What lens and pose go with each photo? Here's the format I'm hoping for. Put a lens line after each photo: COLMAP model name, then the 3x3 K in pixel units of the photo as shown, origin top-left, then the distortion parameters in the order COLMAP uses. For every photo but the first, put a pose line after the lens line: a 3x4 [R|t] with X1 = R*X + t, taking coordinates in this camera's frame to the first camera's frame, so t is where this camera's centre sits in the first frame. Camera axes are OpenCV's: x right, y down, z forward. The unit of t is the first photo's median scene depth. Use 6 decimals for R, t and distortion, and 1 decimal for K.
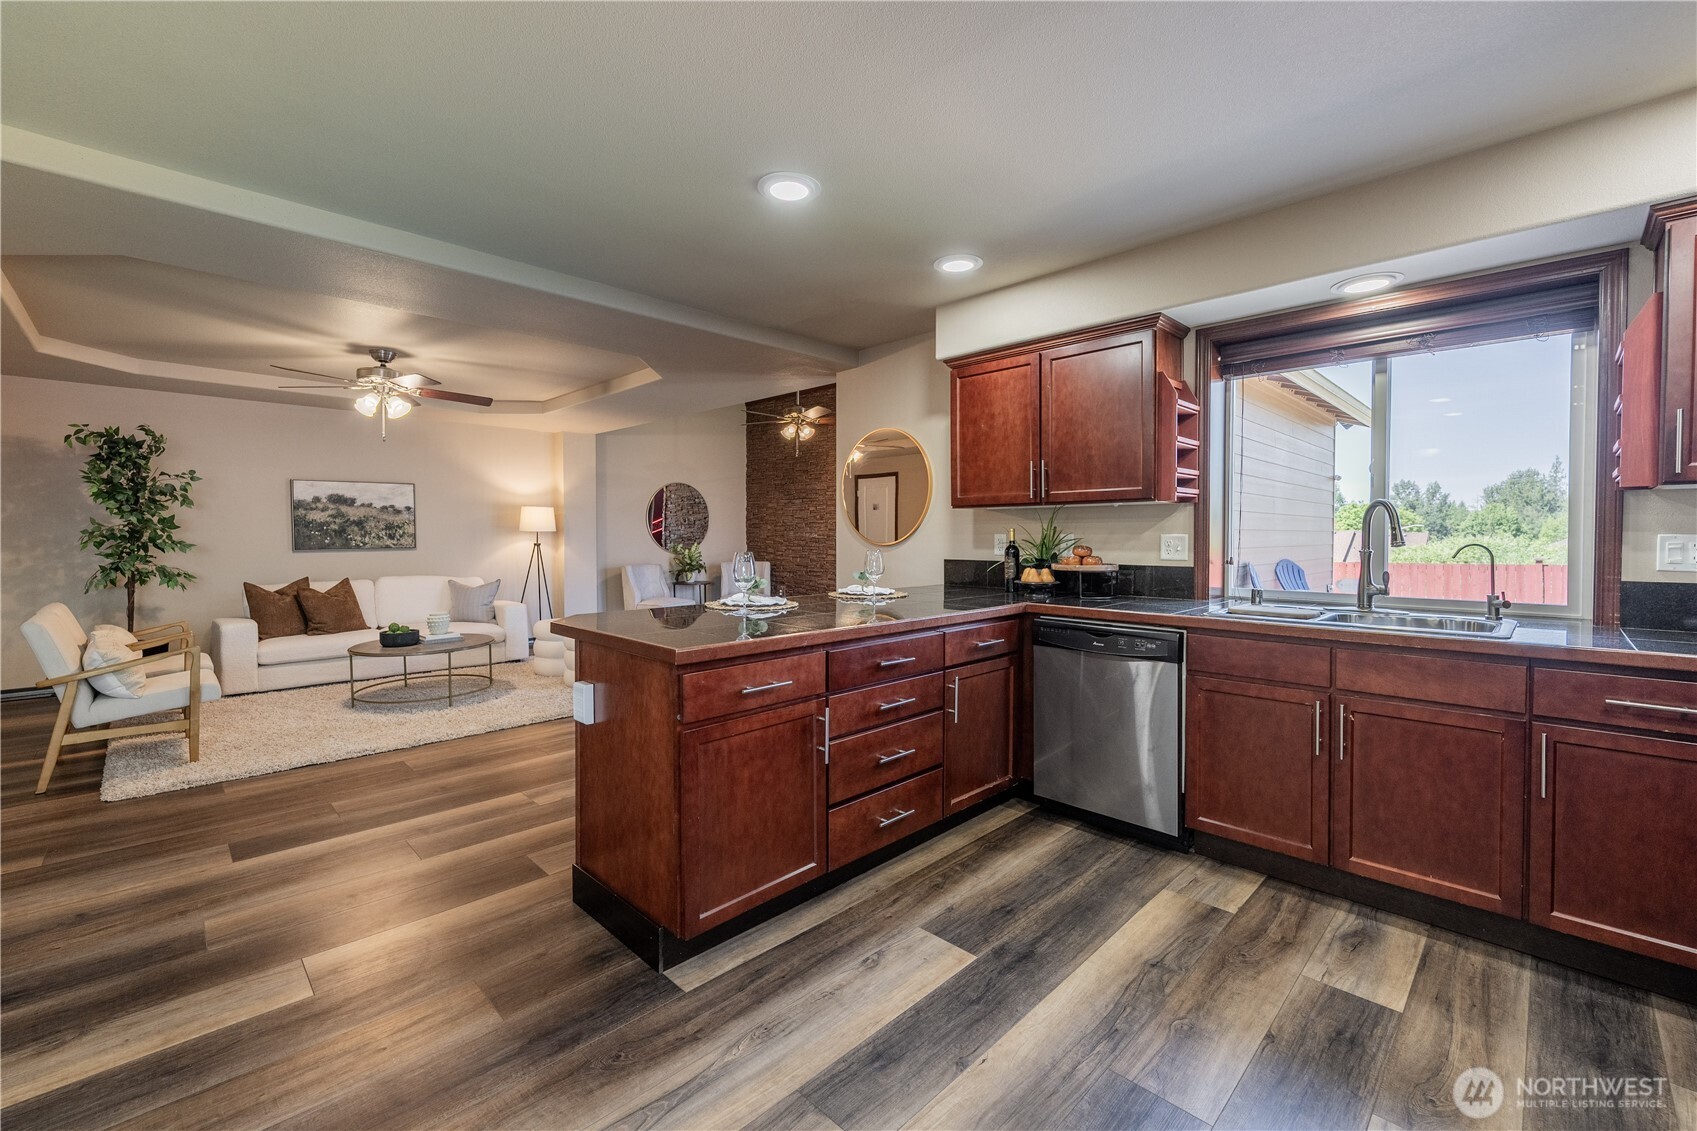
lens RADIAL K [[698.5, 0, 866.7], [0, 698.5, 553.3], [0, 0, 1]] dist [-0.003866, -0.000676]
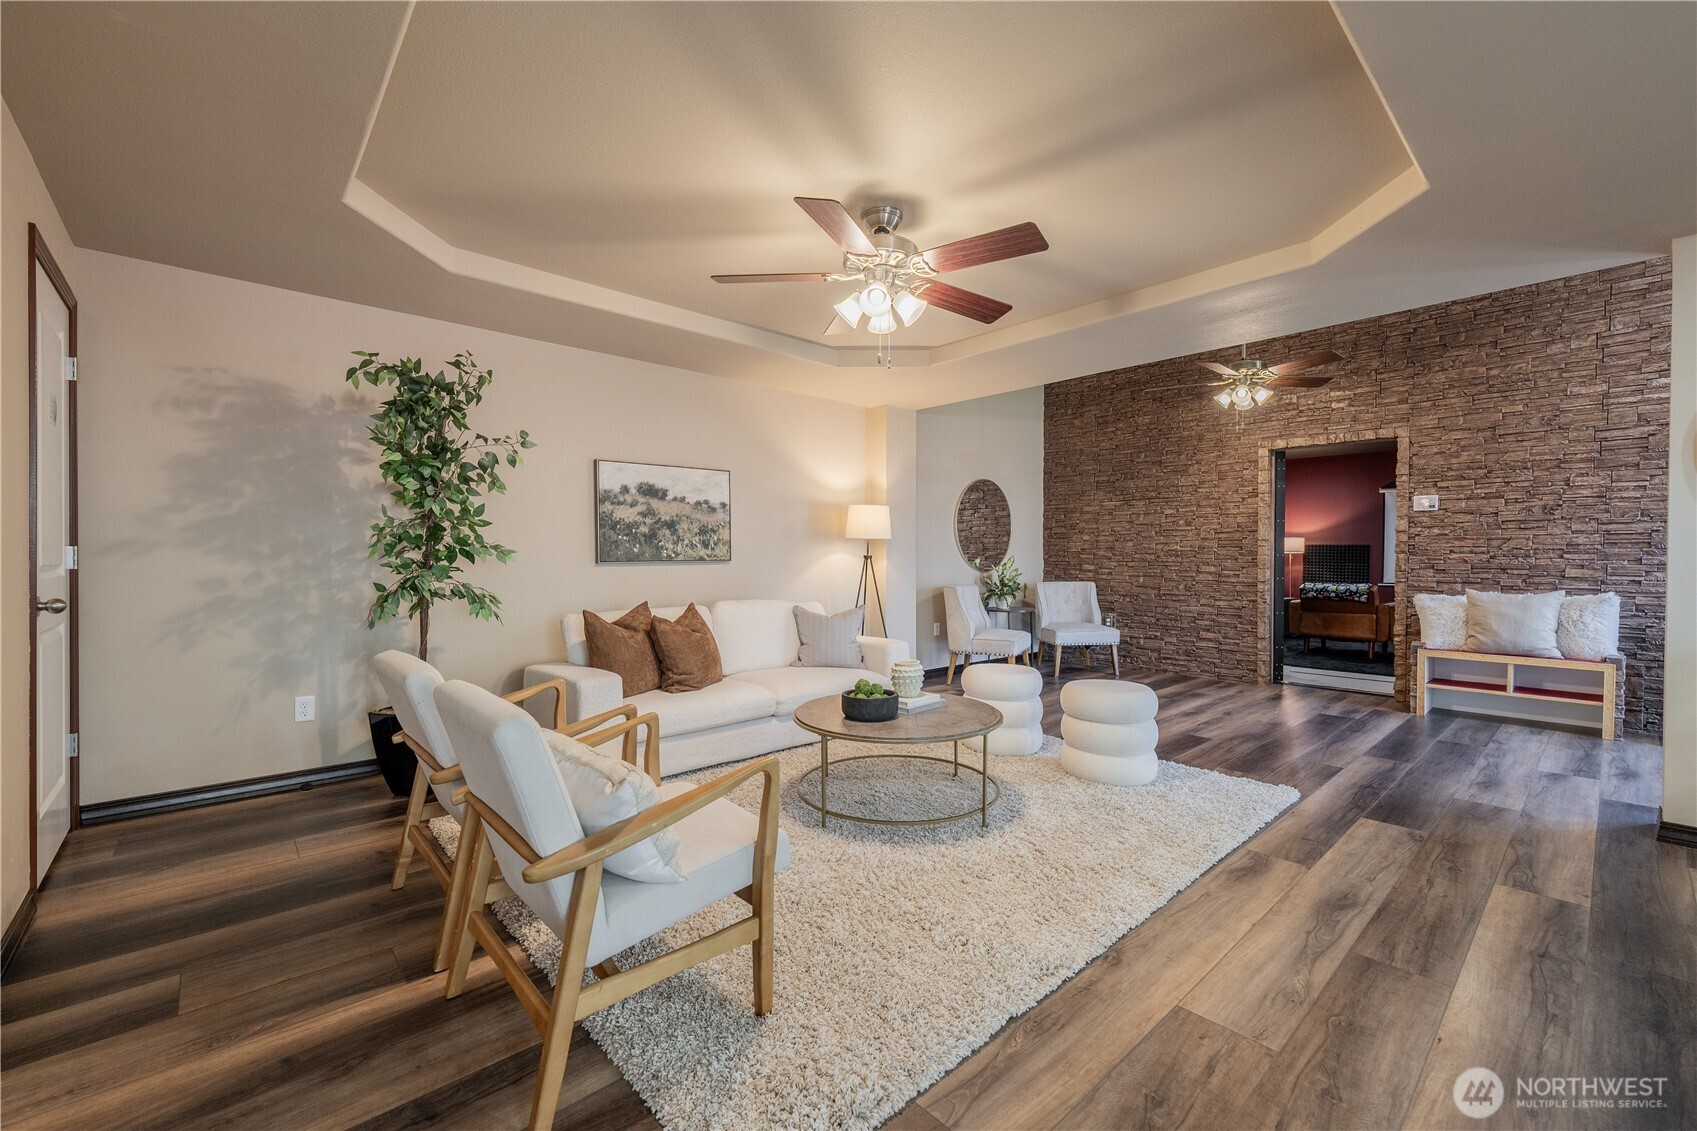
lens RADIAL K [[698.5, 0, 859.8], [0, 698.5, 571.1], [0, 0, 1]] dist [-0.003866, -0.000676]
pose [[0.998438, 0.000066, -0.055863, -0.507310], [-0.000544, 0.999963, -0.008533, 0.009523], [0.055861, 0.008550, 0.998402, 0.314162]]
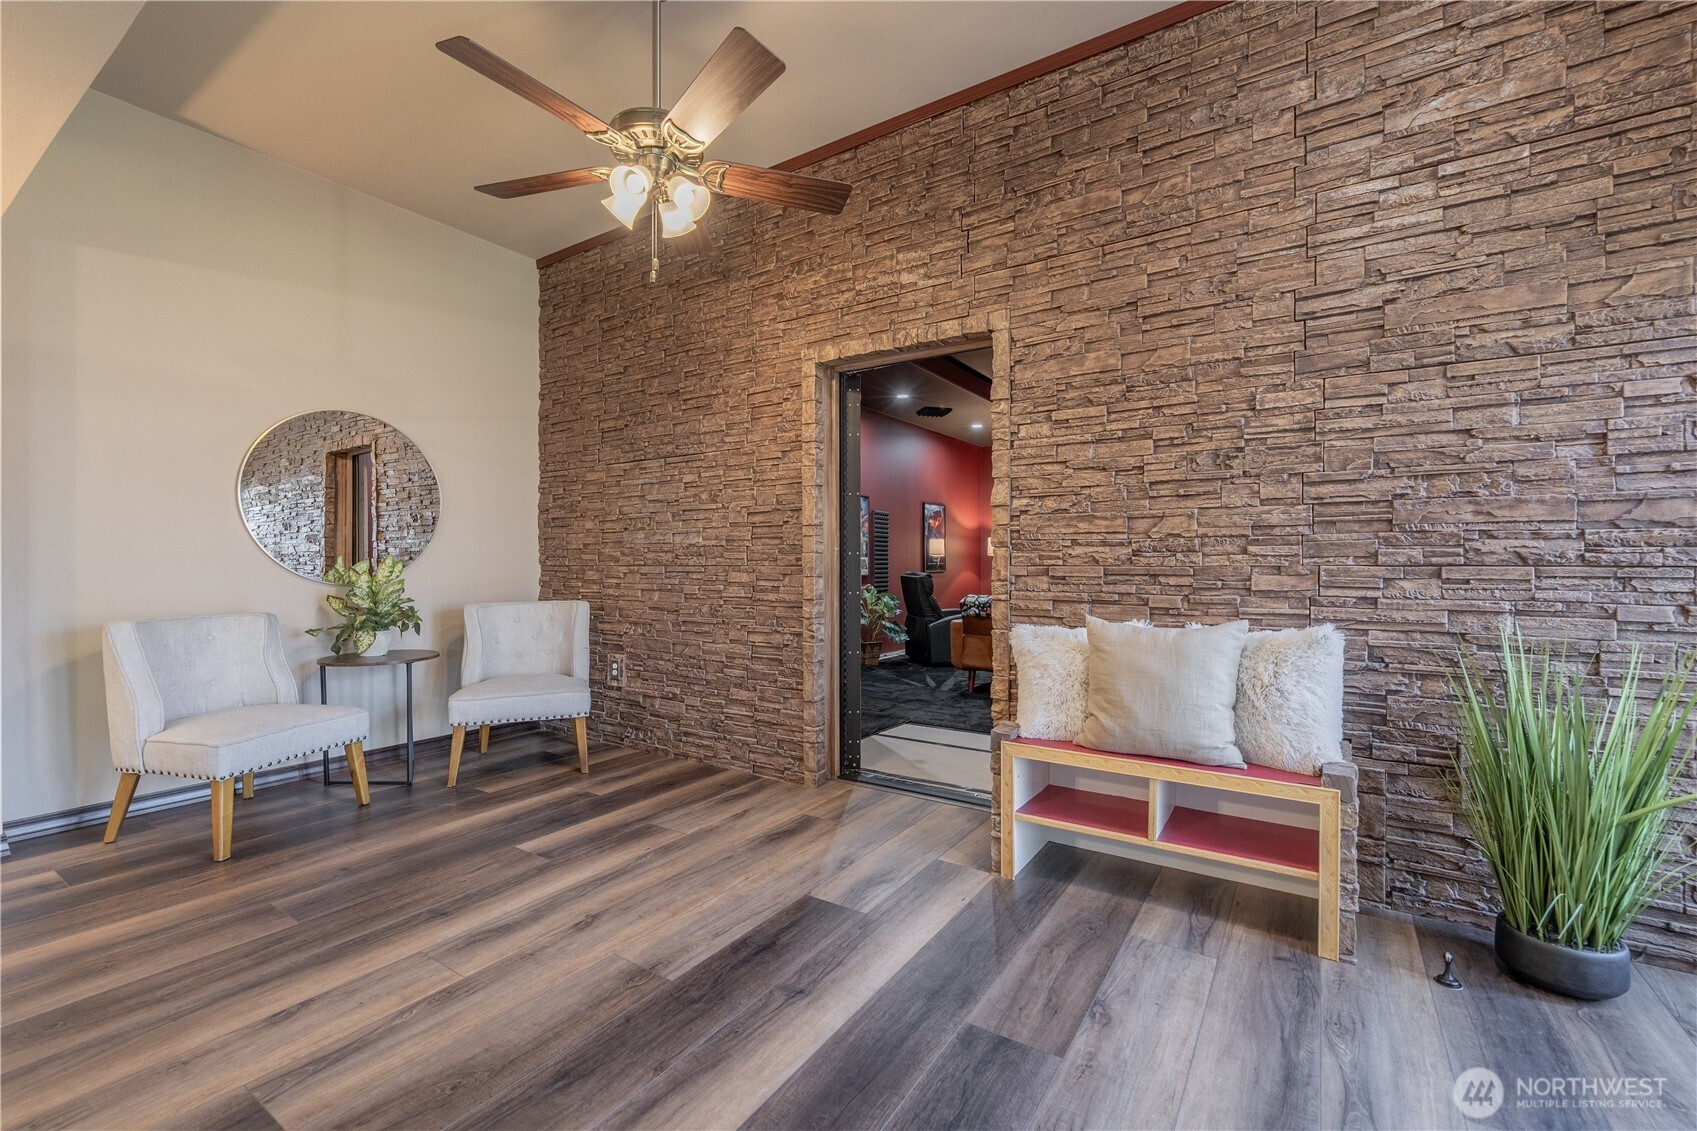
lens RADIAL K [[698.5, 0, 851.5], [0, 698.5, 567.1], [0, 0, 1]] dist [-0.003866, -0.000676]
pose [[0.983601, -0.004458, 0.180301, -0.078278], [0.008836, 0.999685, -0.023486, 0.003256], [-0.180140, 0.024694, 0.983331, 0.764324]]
